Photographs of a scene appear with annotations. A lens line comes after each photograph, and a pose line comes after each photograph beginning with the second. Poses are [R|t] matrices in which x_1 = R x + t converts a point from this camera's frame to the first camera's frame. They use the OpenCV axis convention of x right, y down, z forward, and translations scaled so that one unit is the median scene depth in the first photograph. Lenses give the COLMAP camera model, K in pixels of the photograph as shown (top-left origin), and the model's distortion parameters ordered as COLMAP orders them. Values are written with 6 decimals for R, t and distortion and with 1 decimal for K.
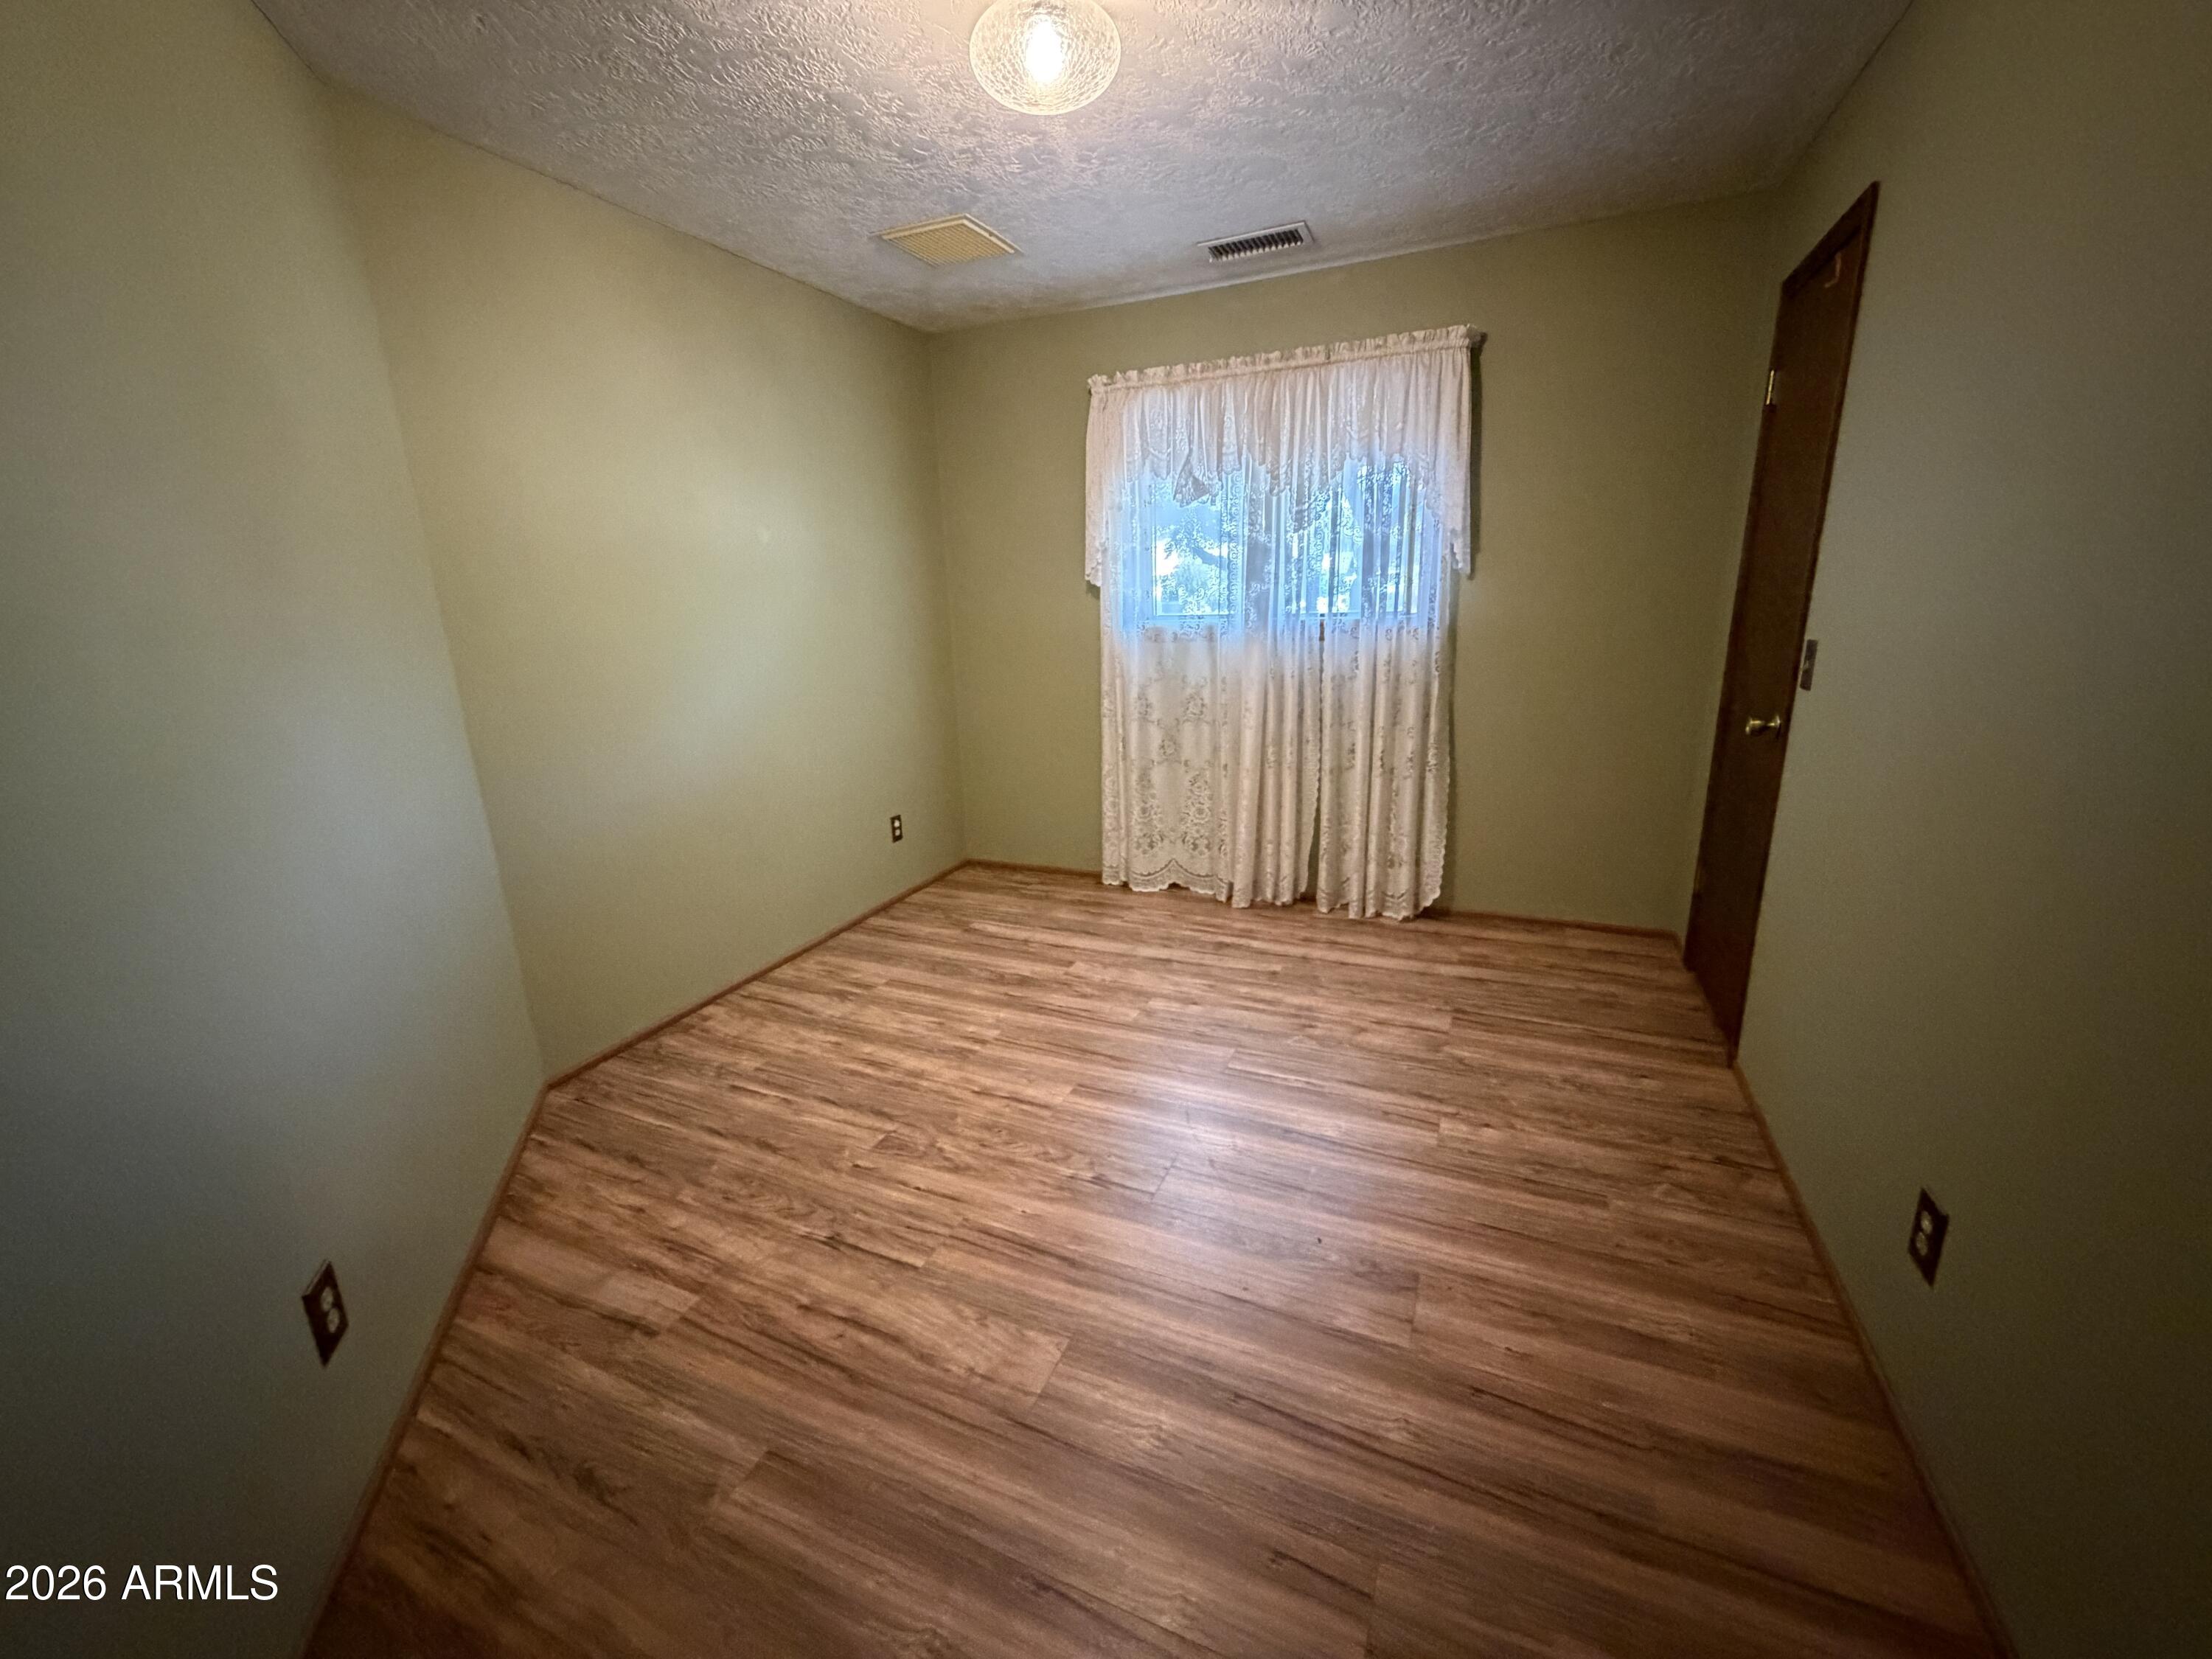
lens RADIAL K [[881.6, 0, 1100.2], [0, 881.6, 819.9], [0, 0, 1]] dist [0.001591, 0.000212]
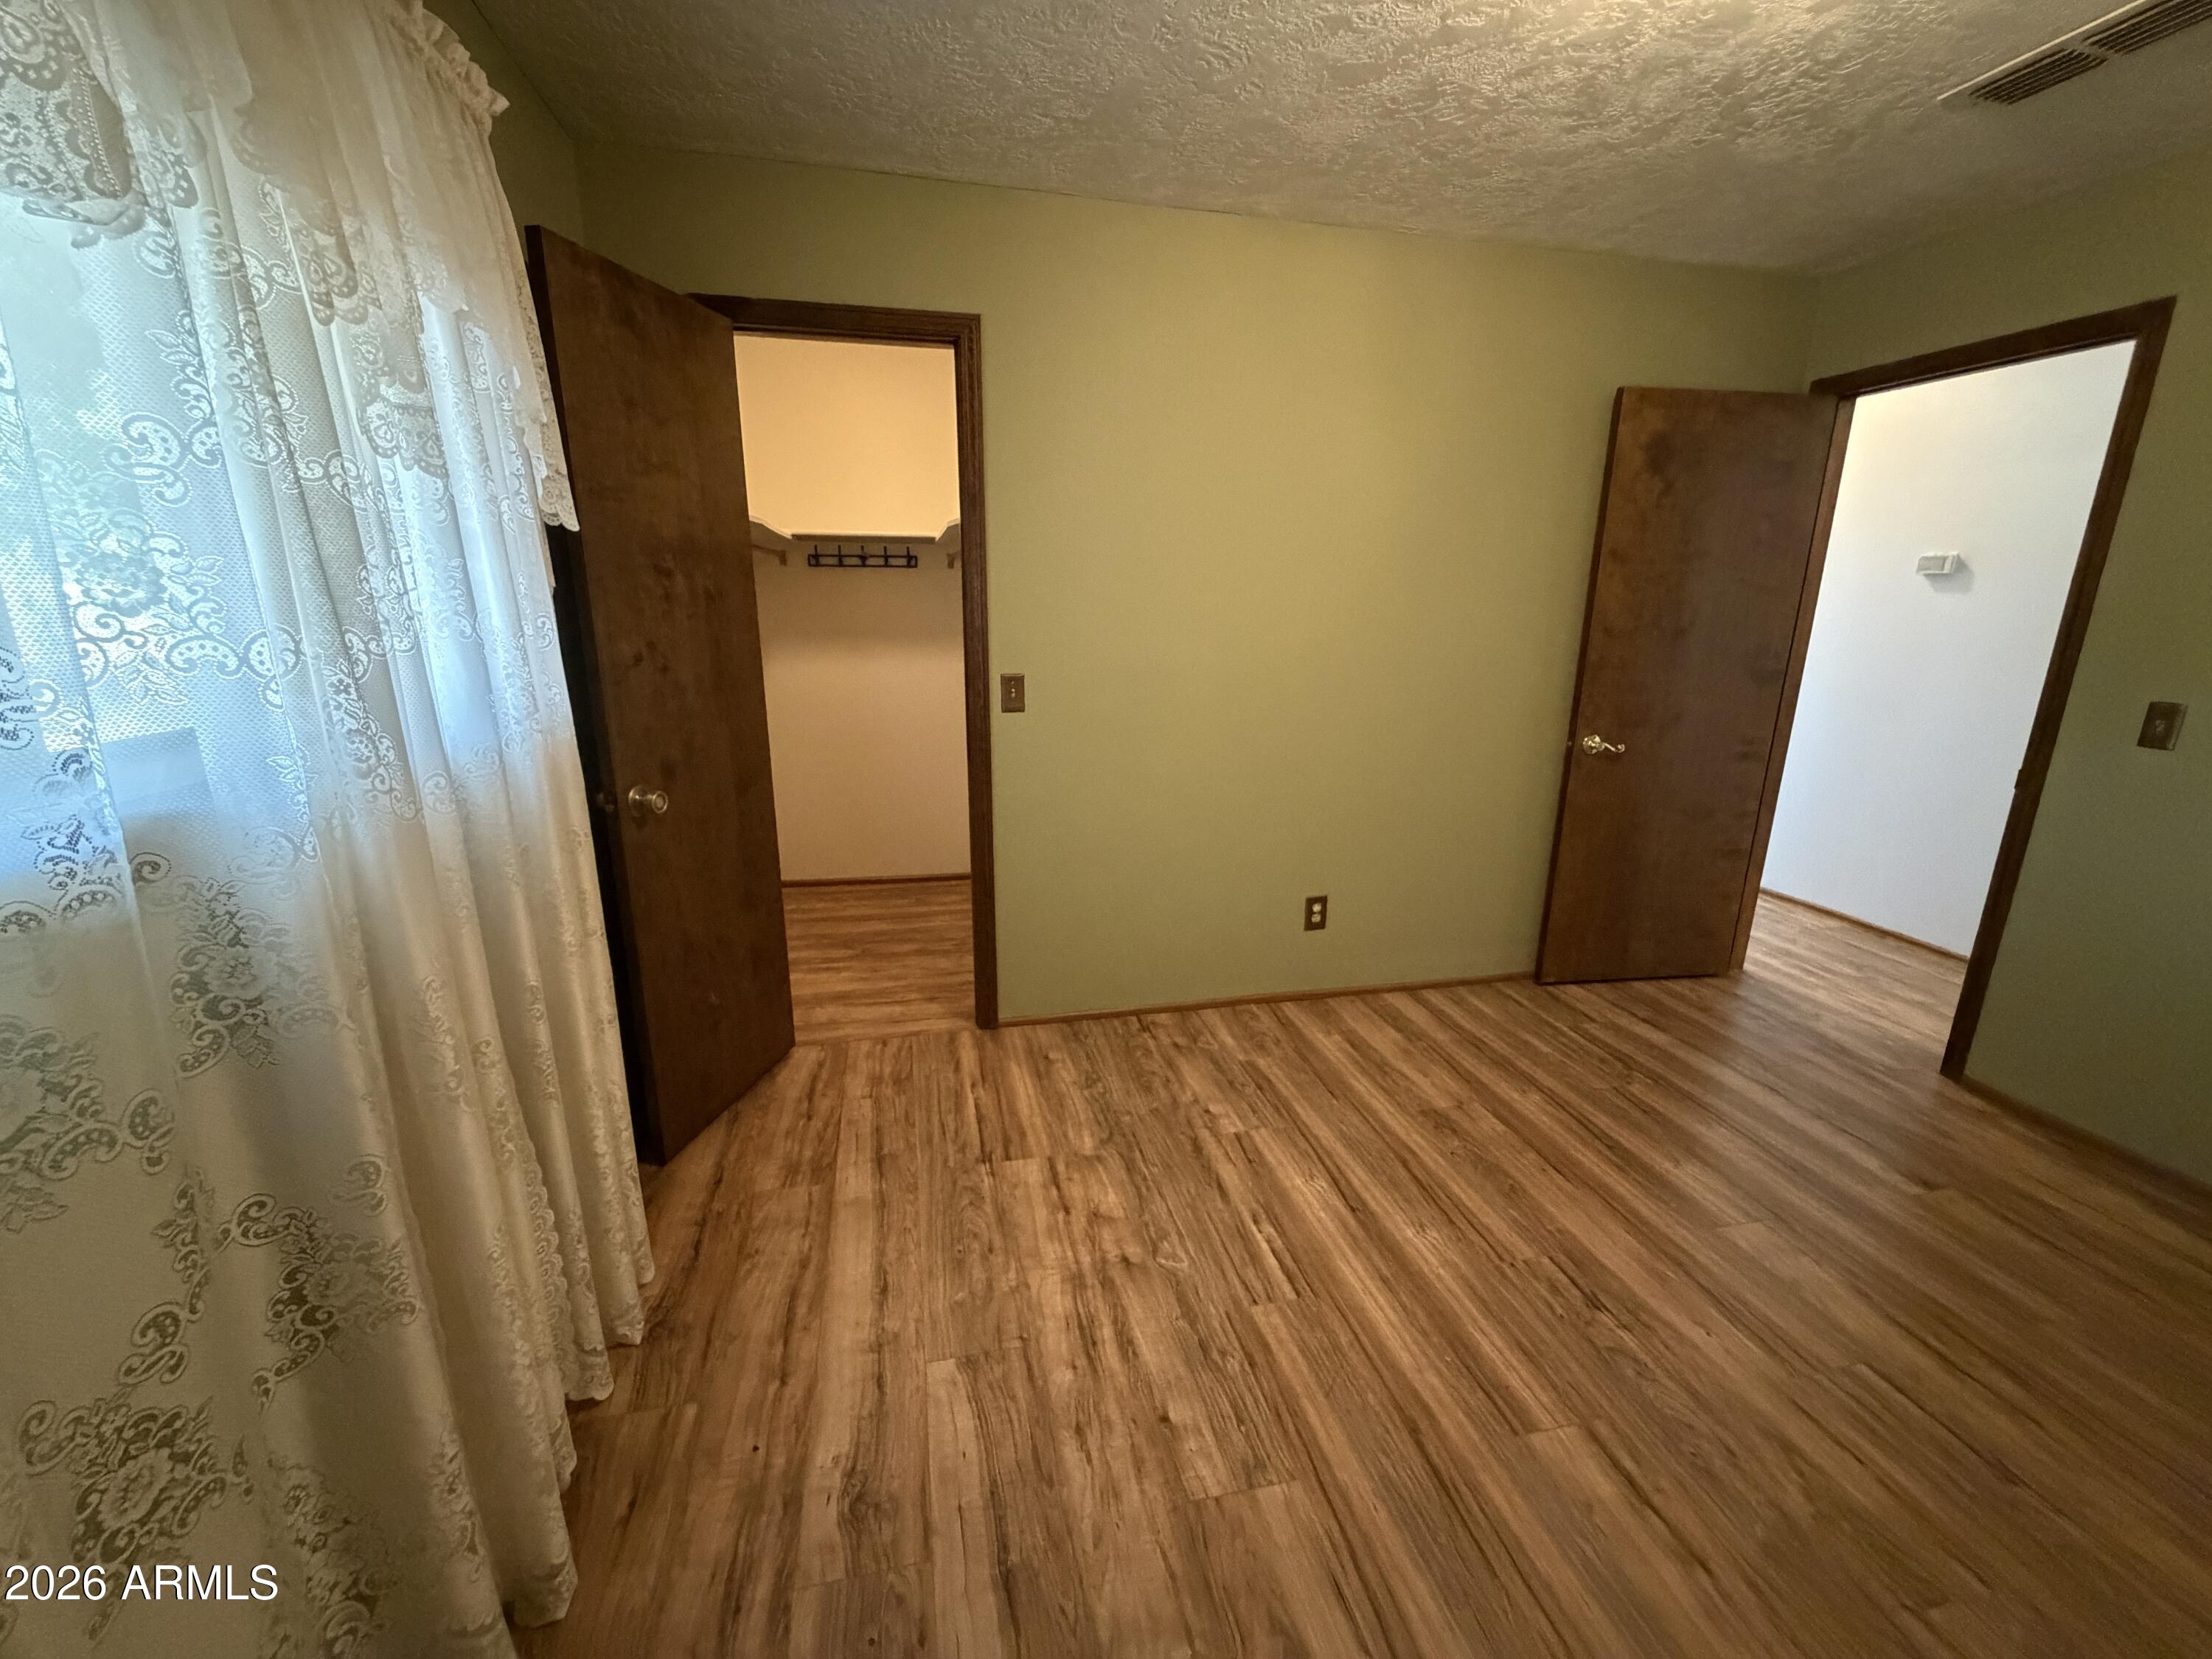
lens RADIAL K [[881.6, 0, 1096.5], [0, 881.6, 832.1], [0, 0, 1]] dist [0.001591, 0.000212]
pose [[-0.592771, -0.178370, 0.785370, -0.242443], [0.212805, 0.905818, 0.366344, -0.343178], [-0.776748, 0.384289, -0.498984, 1.275419]]
